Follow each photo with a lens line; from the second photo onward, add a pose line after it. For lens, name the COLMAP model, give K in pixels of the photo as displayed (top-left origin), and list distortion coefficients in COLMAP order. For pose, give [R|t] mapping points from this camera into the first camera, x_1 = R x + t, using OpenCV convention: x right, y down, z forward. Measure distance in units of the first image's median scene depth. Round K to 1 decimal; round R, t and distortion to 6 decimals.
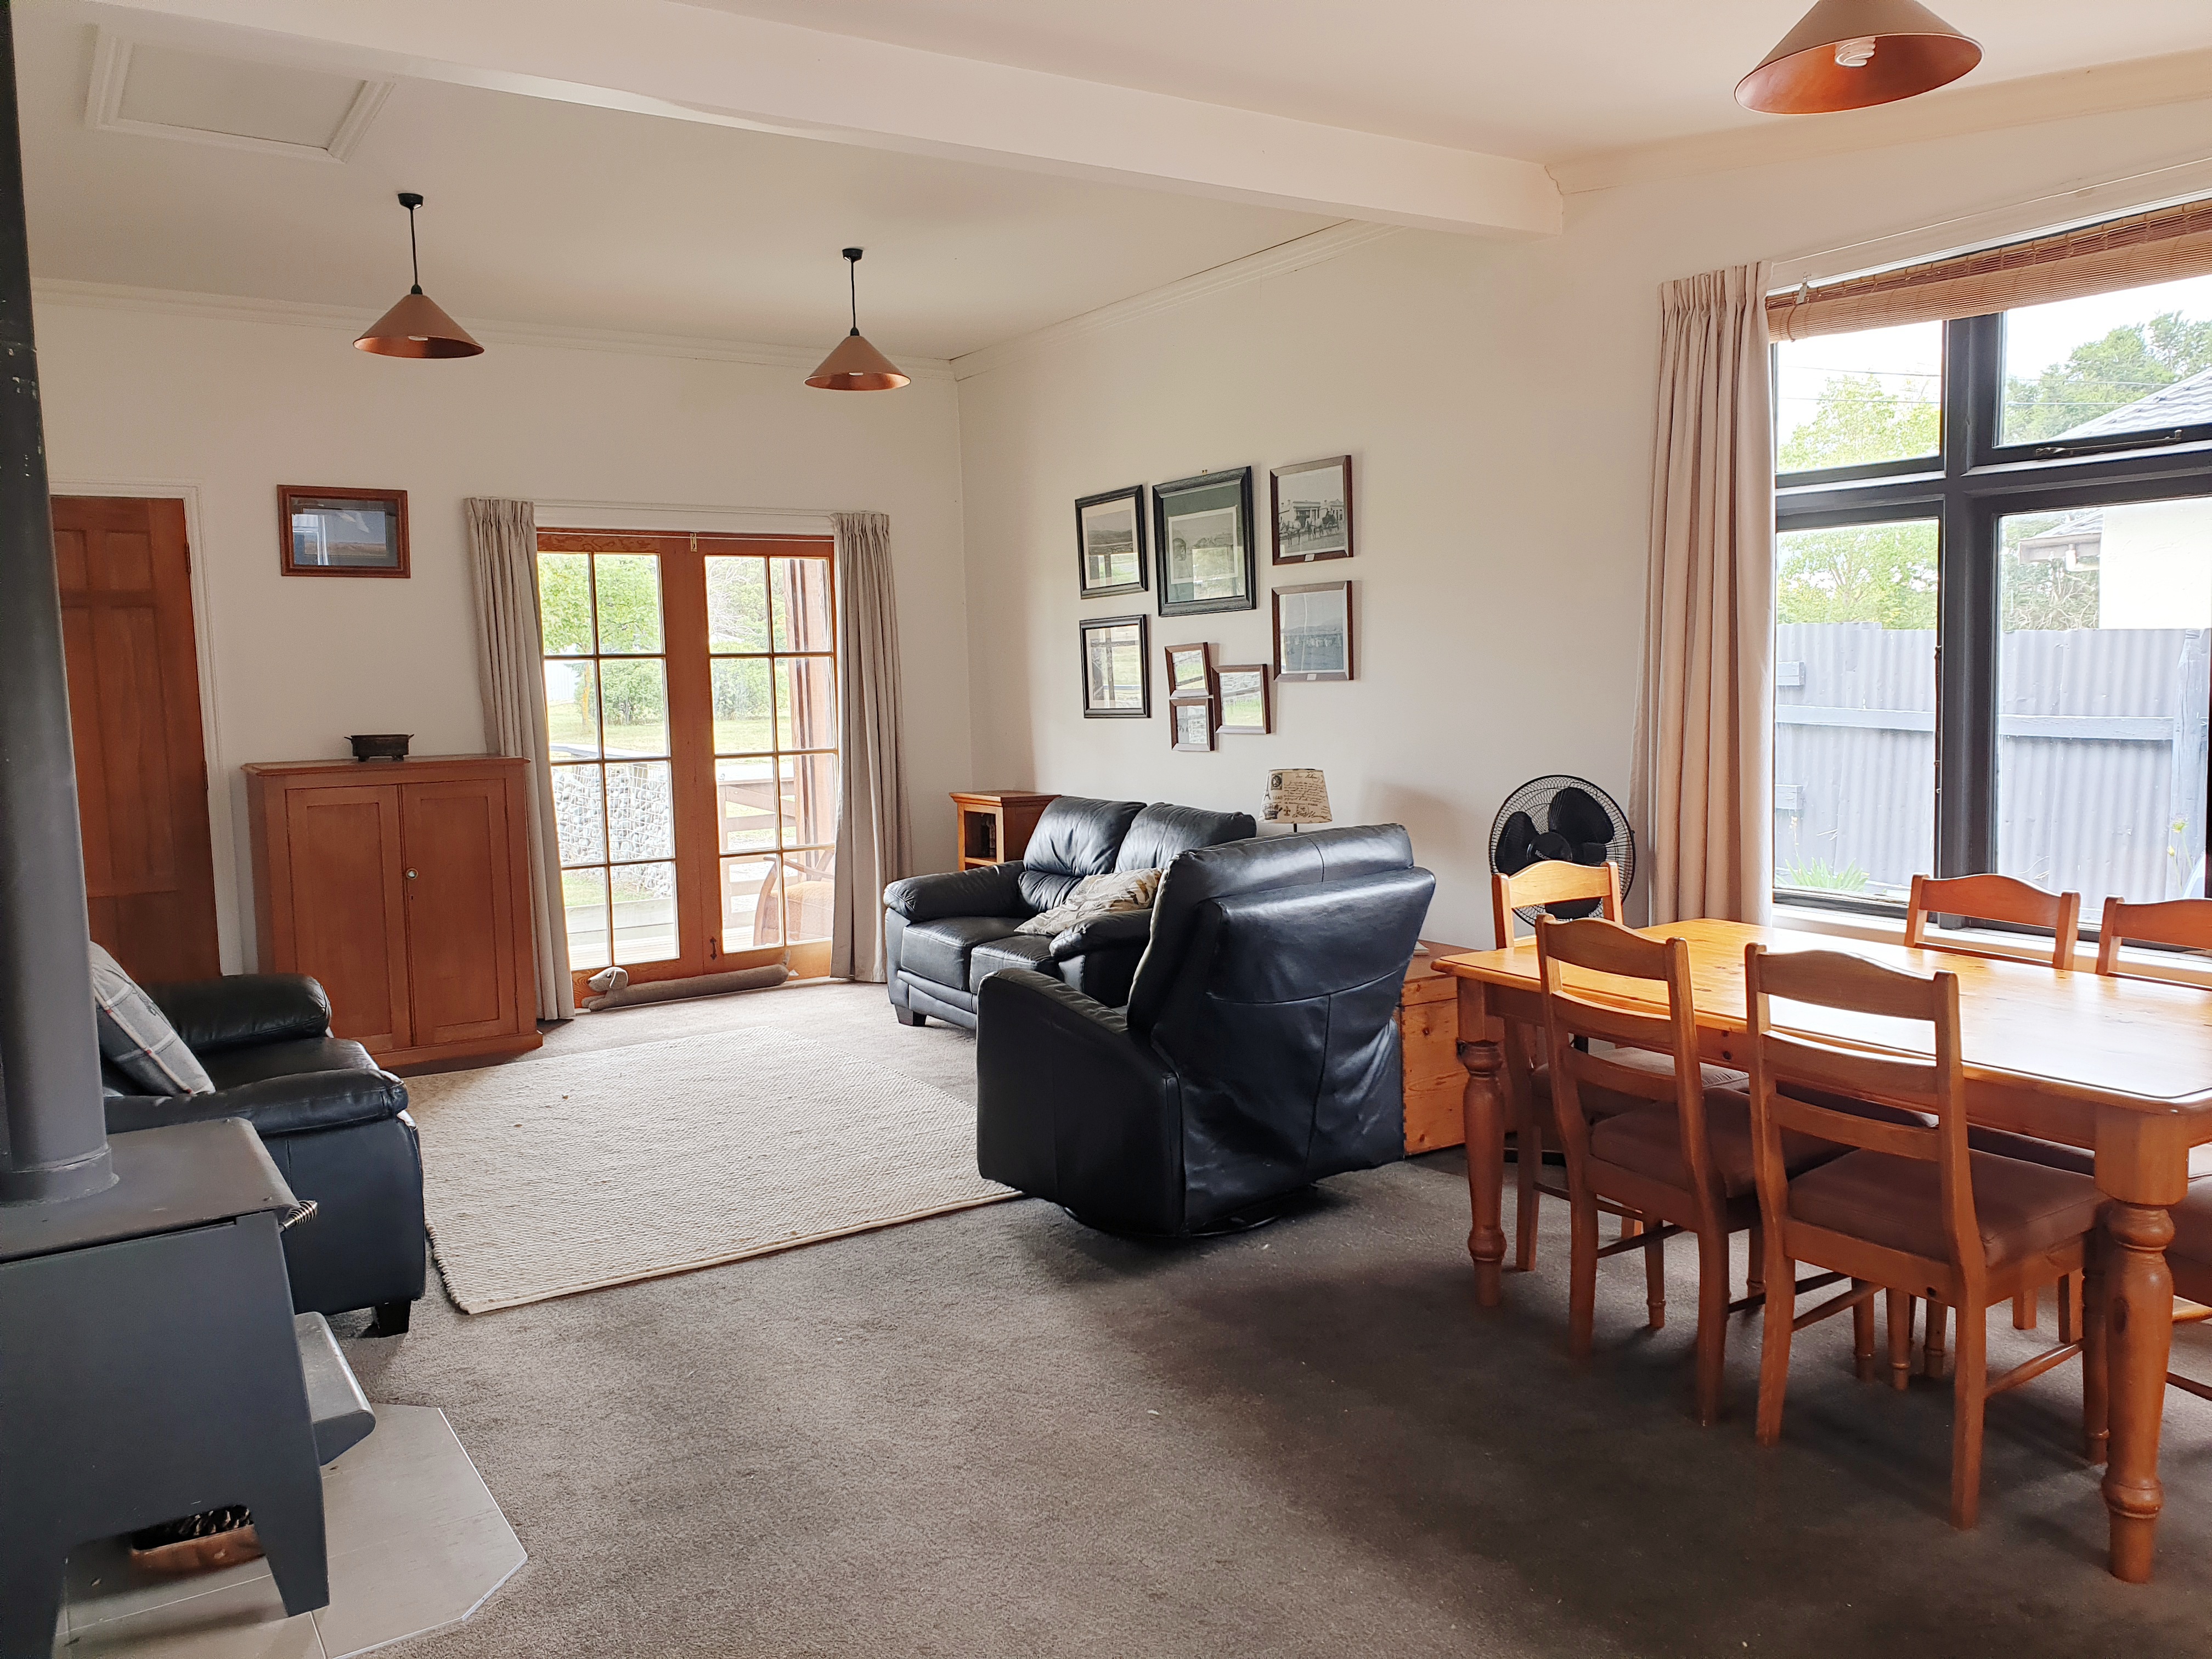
lens RADIAL K [[1745.9, 0, 1106.0], [0, 1745.9, 829.5], [0, 0, 1]] dist [0.070327, -0.001423]
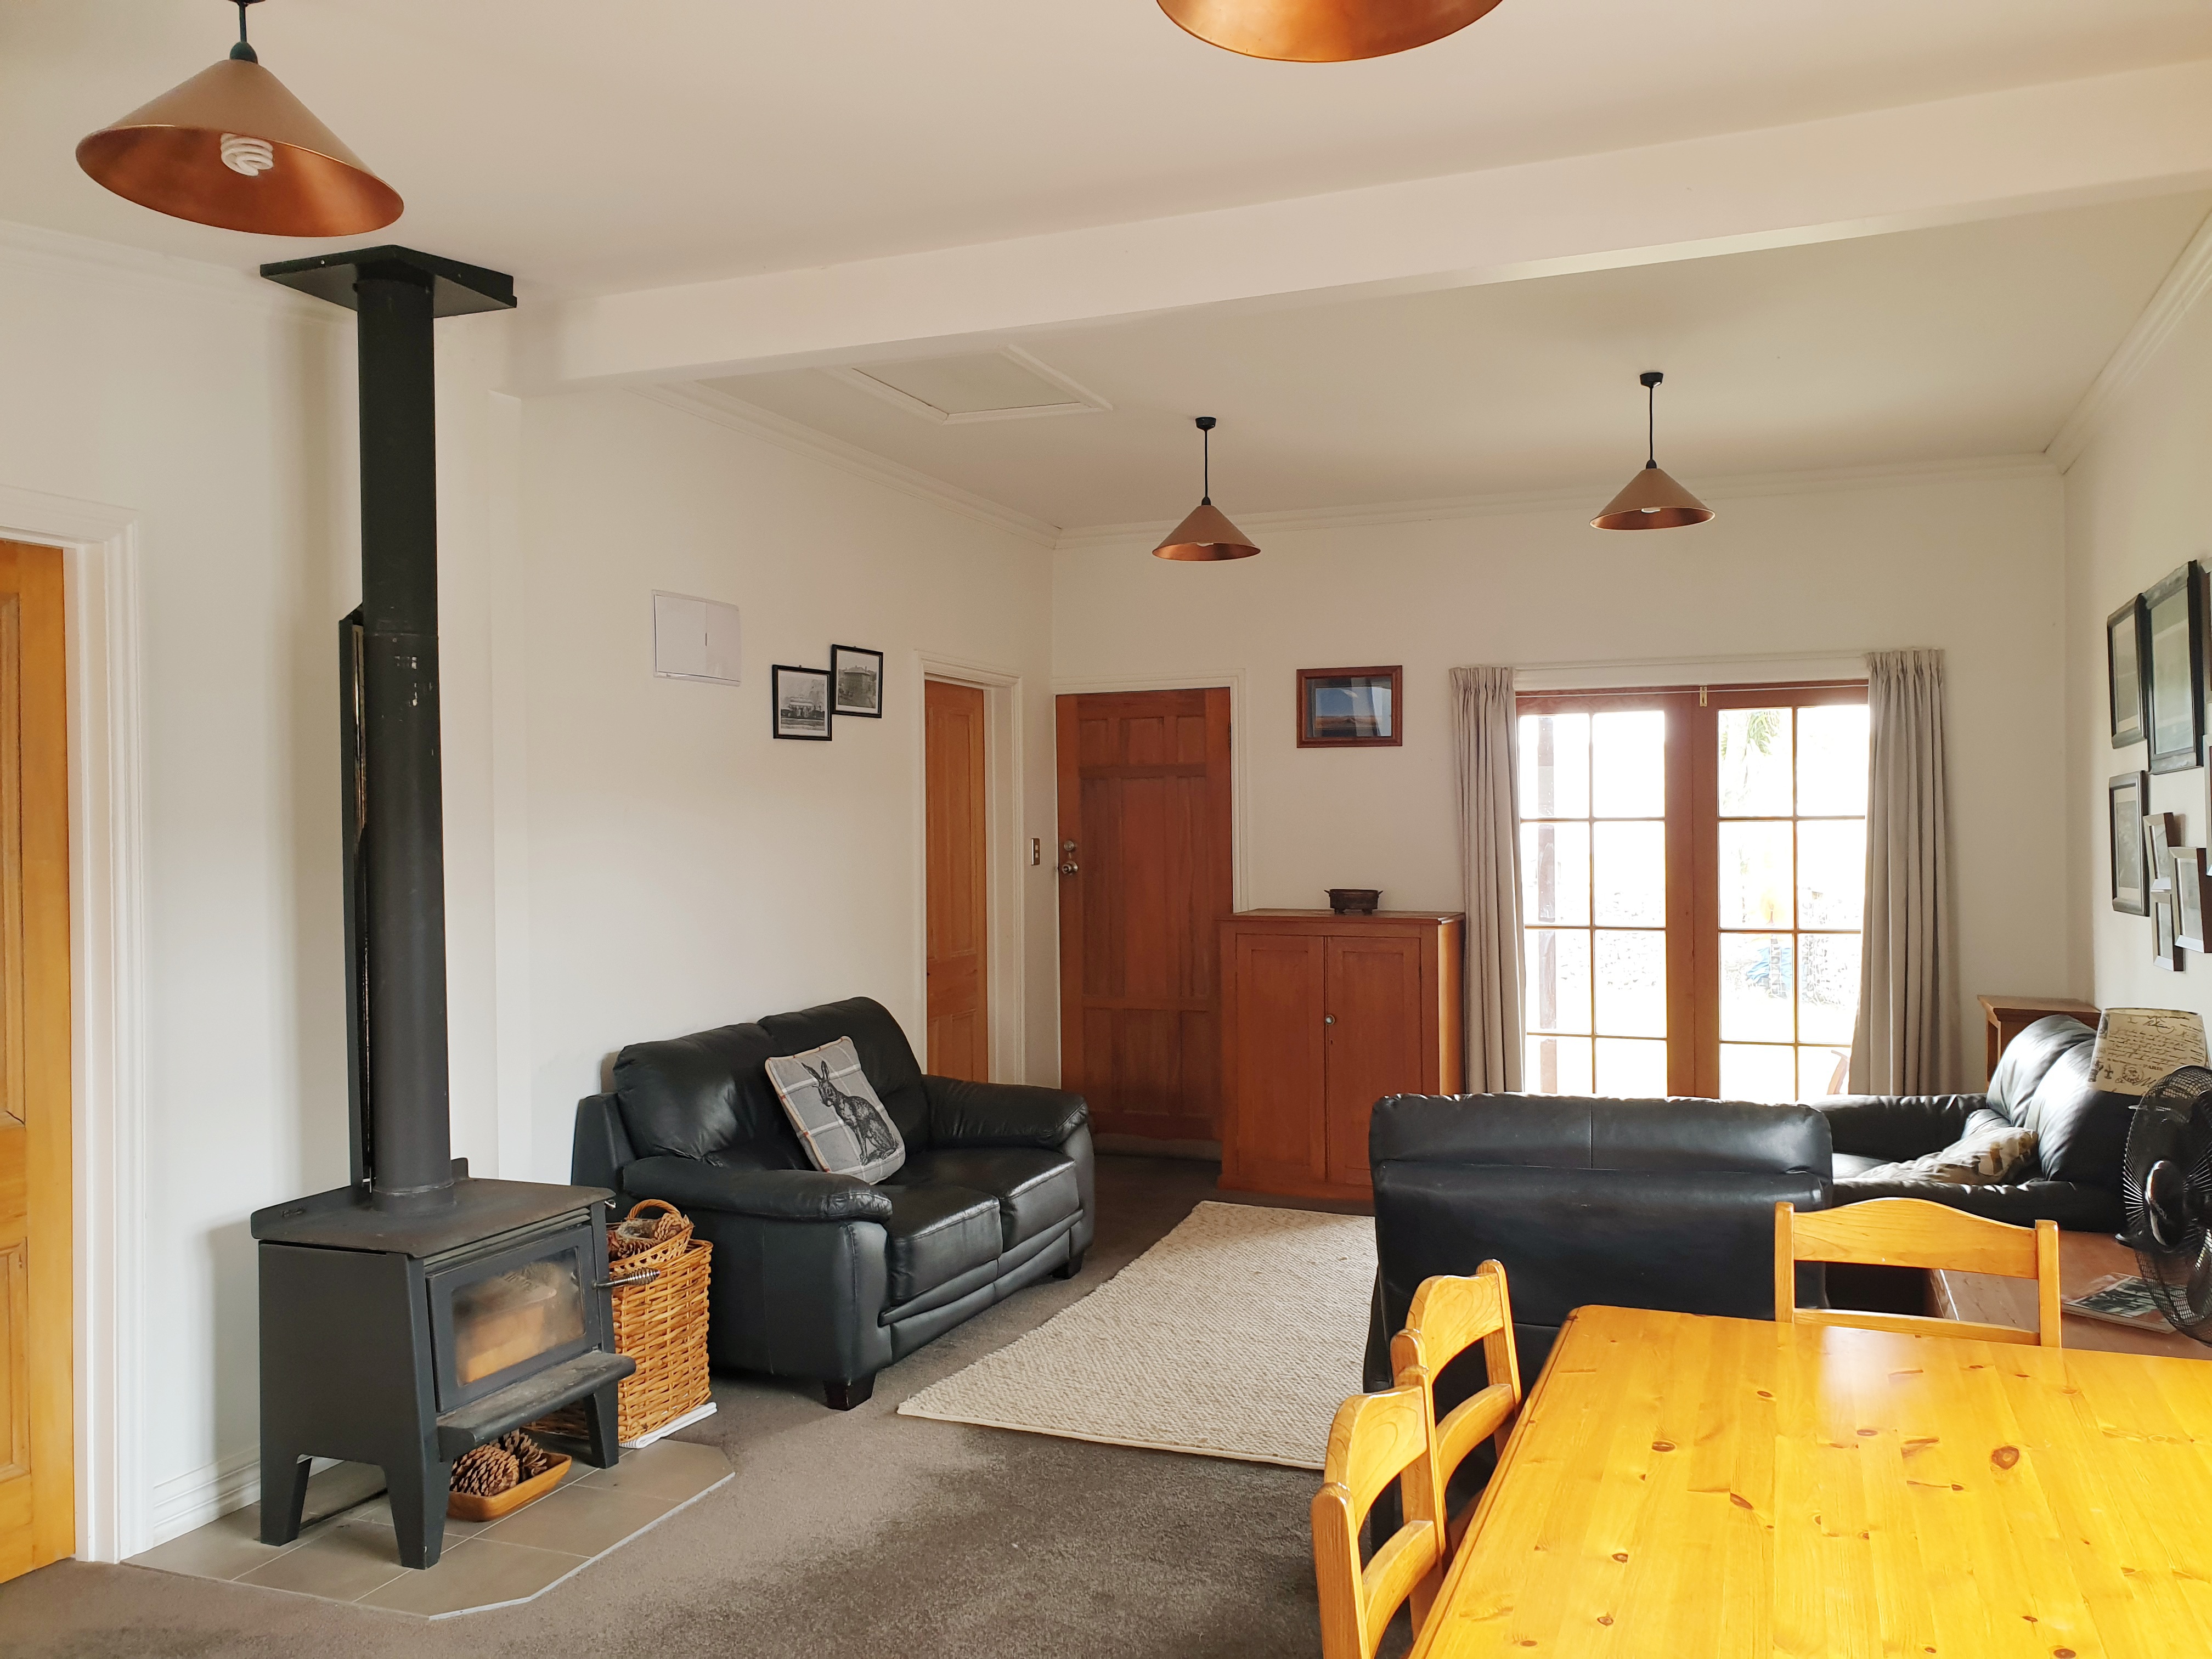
lens RADIAL K [[1706.3, 0, 1106.0], [0, 1706.3, 829.5], [0, 0, 1]] dist [-0.003499, 0.000134]
pose [[0.587306, 0.021017, -0.809092, 0.340024], [-0.083429, 0.995910, -0.034690, -0.040276], [0.805054, 0.087875, 0.586657, 0.250970]]
